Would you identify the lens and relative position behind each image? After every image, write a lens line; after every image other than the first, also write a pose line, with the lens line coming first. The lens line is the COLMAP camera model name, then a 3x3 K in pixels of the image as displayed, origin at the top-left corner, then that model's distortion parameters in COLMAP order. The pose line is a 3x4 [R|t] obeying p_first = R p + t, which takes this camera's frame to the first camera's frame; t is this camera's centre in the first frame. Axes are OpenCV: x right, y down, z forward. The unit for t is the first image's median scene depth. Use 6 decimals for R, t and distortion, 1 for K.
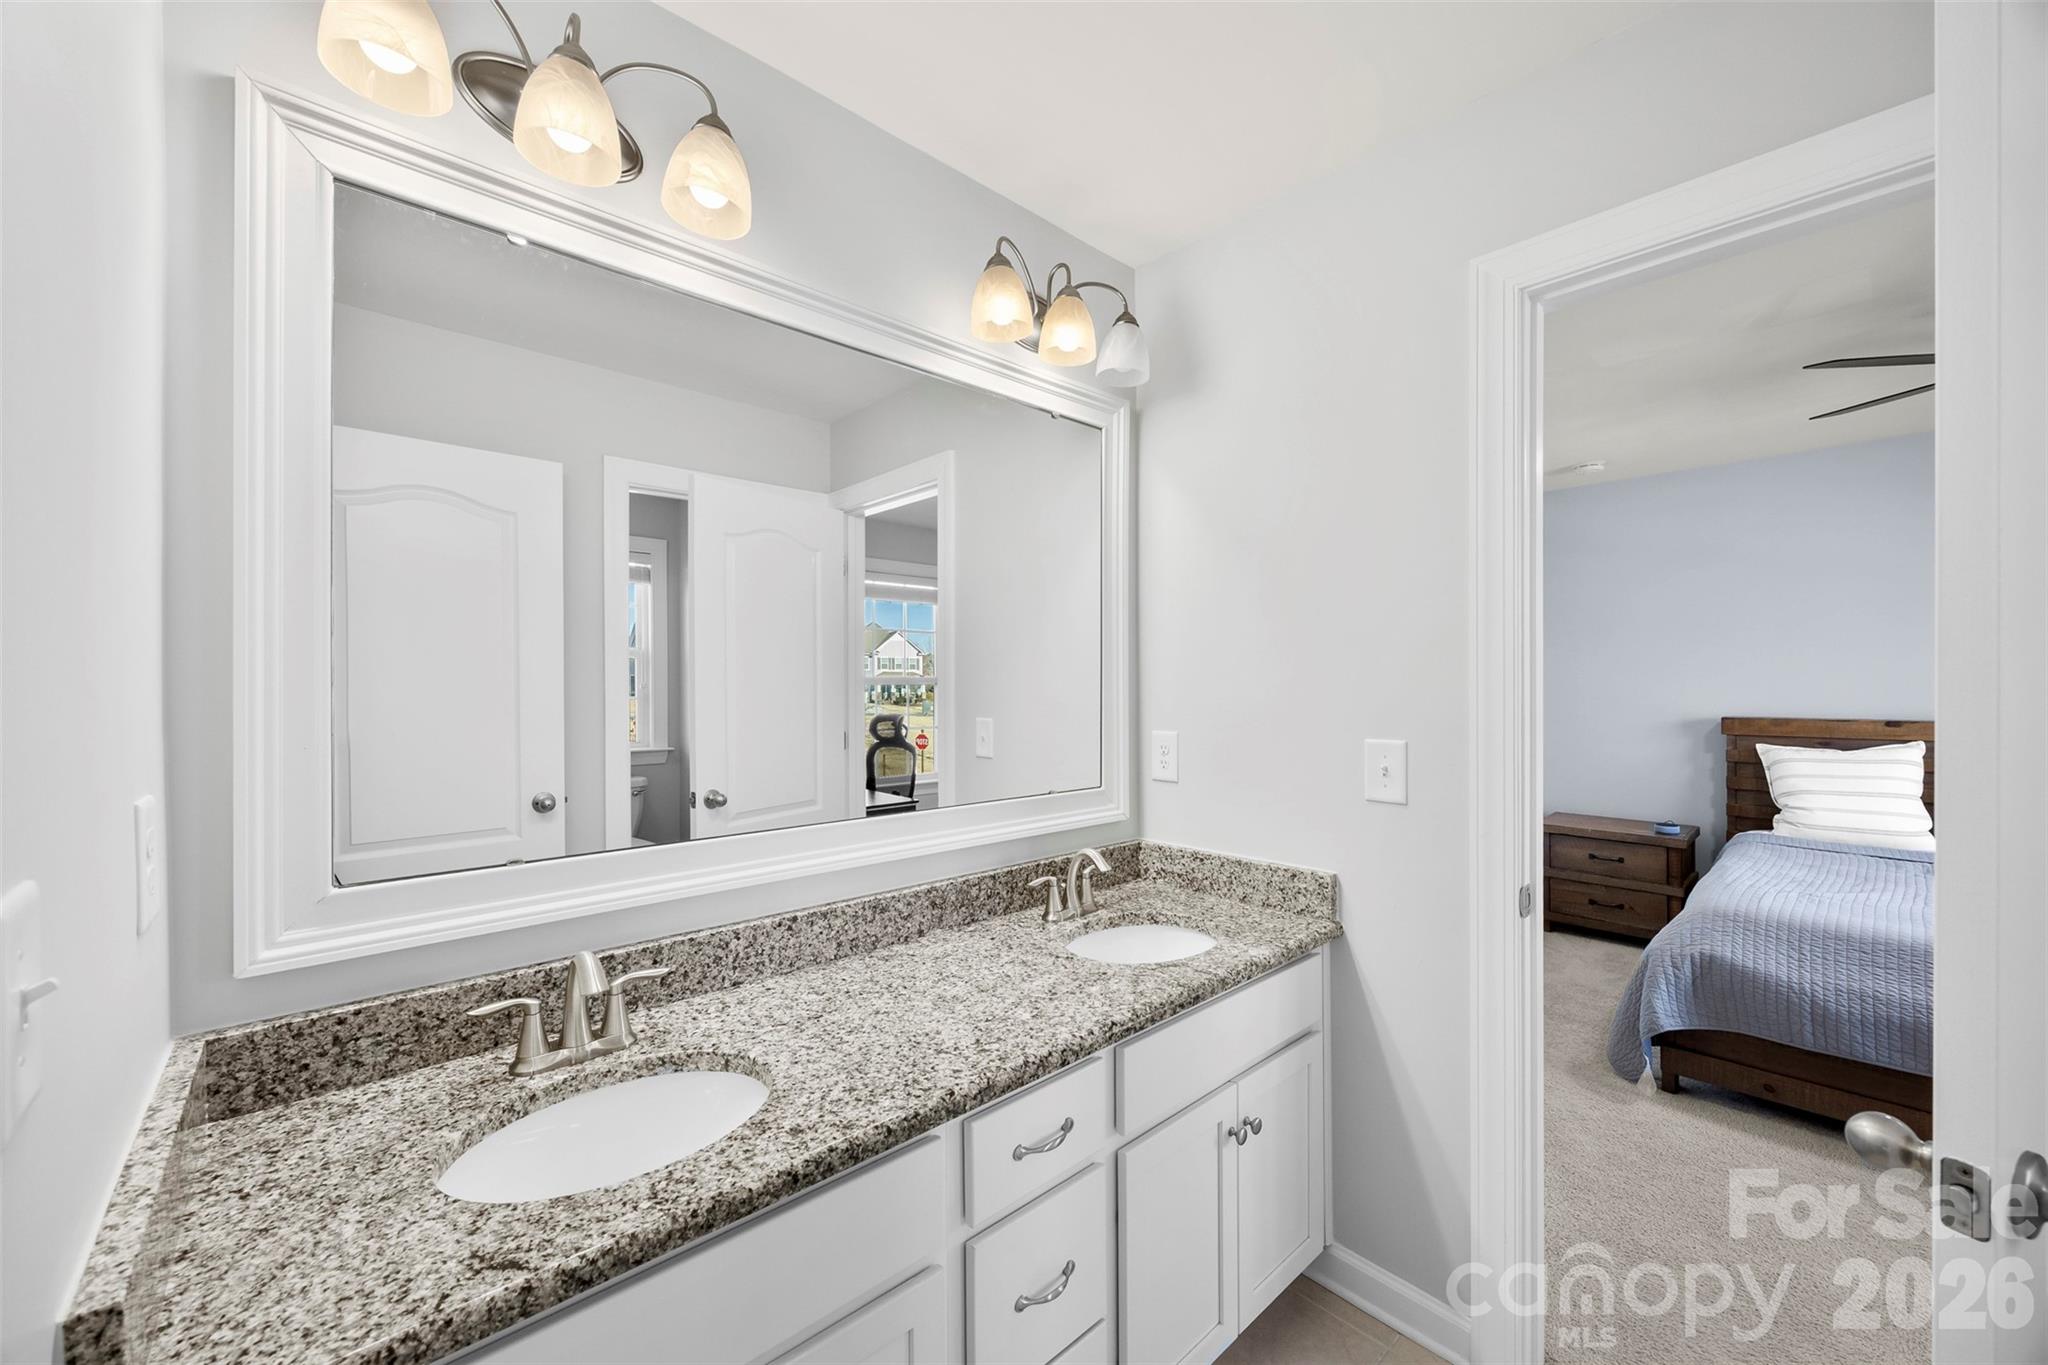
lens RADIAL K [[793.1, 0, 1020.1], [0, 793.1, 688.7], [0, 0, 1]] dist [-0.000186, 0.000188]
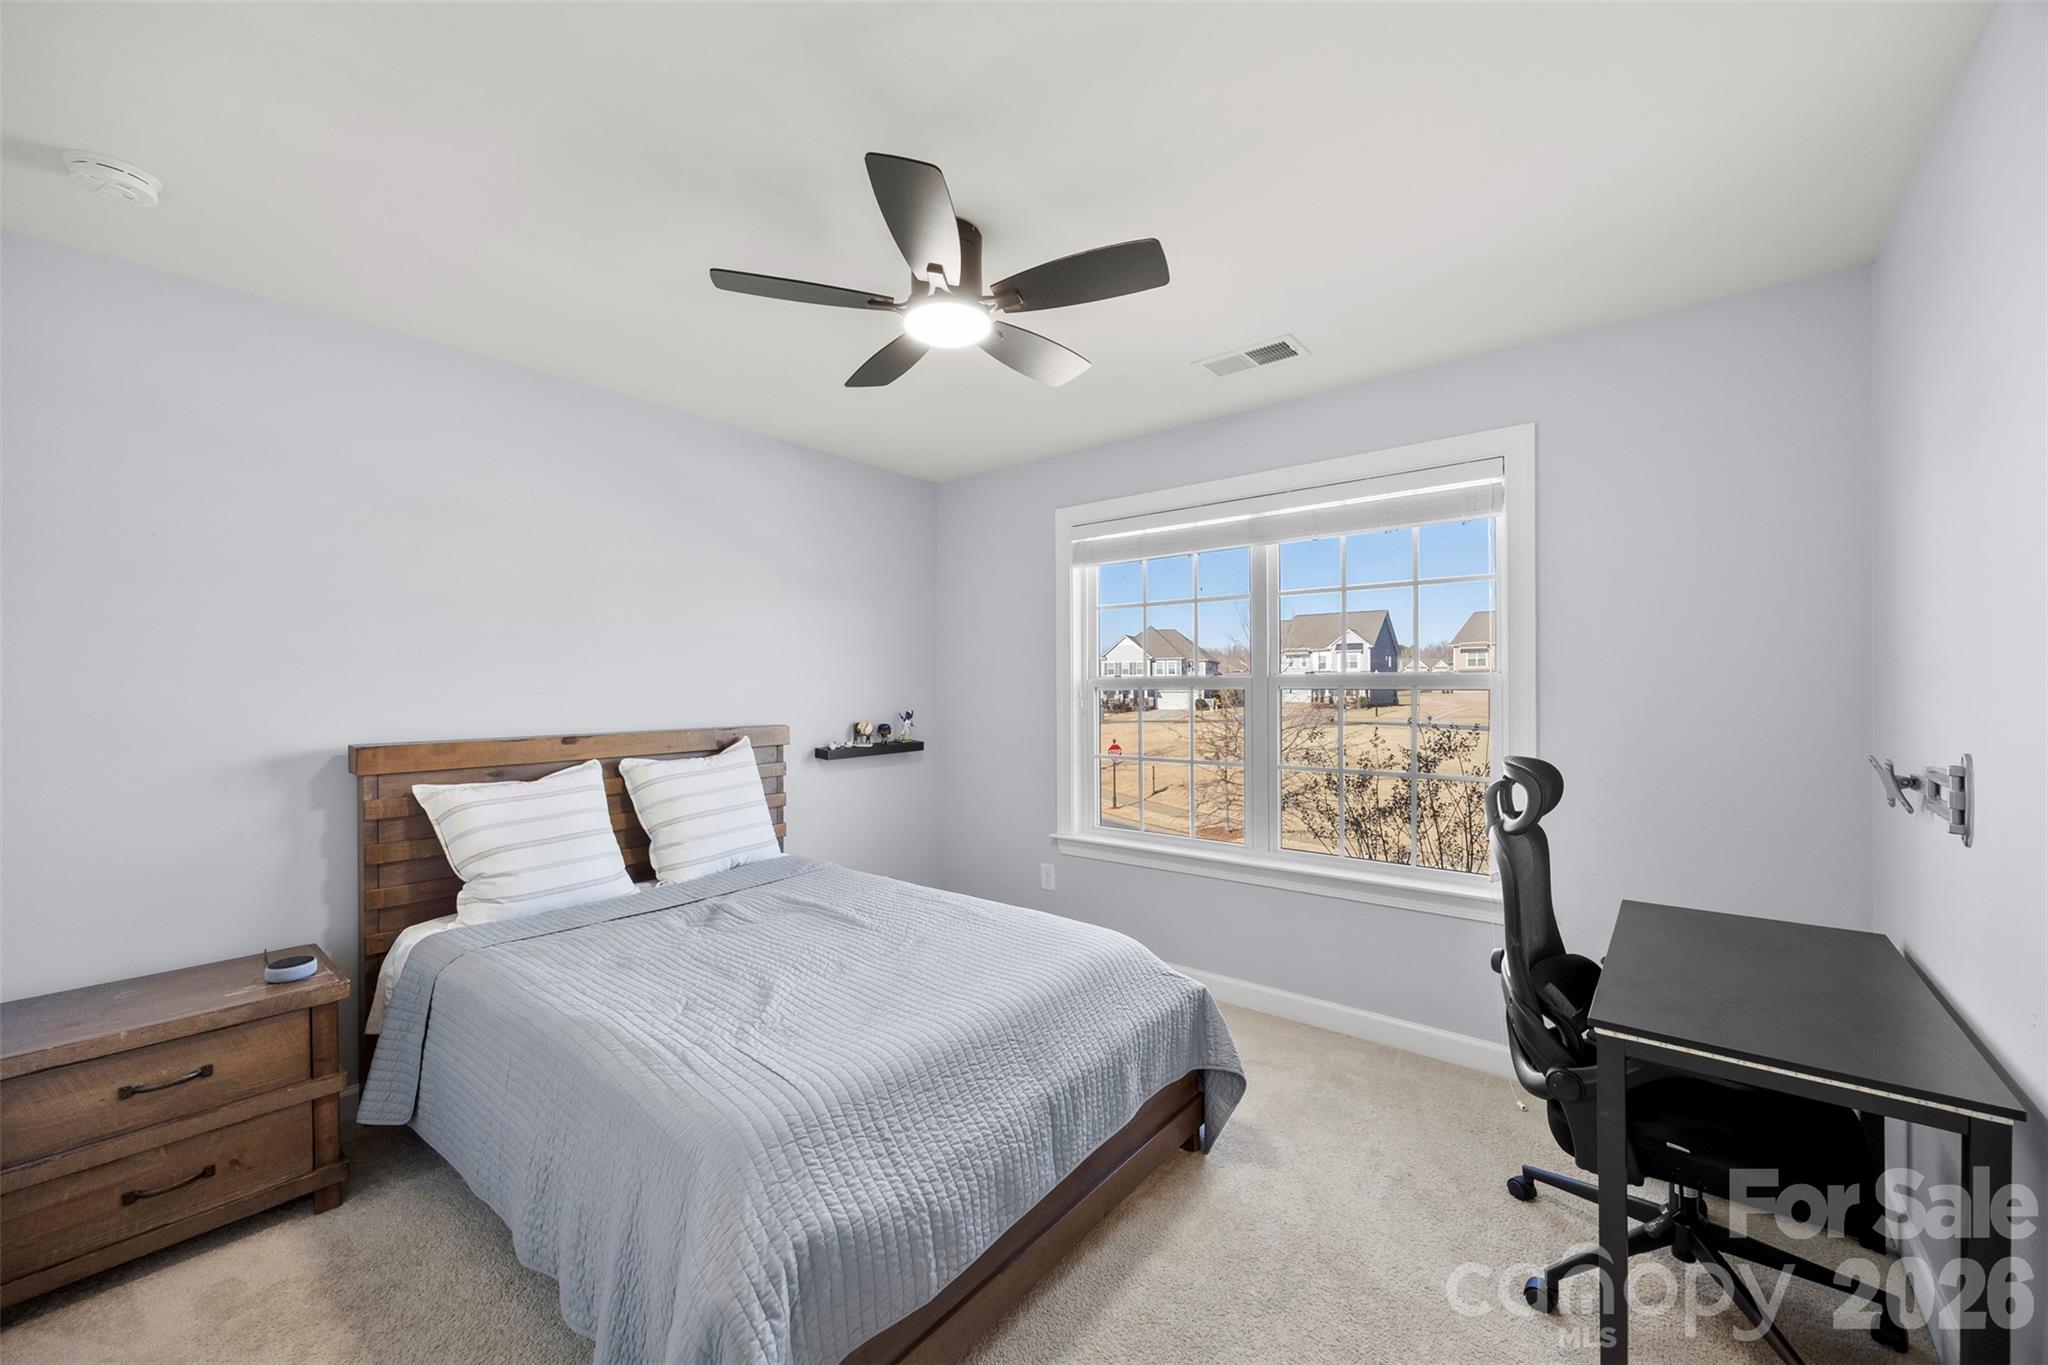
lens RADIAL K [[793.1, 0, 1020.1], [0, 793.1, 688.7], [0, 0, 1]] dist [-0.000186, 0.000188]
pose [[-0.138879, -0.001679, 0.990308, 0.248410], [0.014914, 0.999882, 0.003786, -0.002110], [-0.990197, 0.015296, -0.138838, 0.627427]]
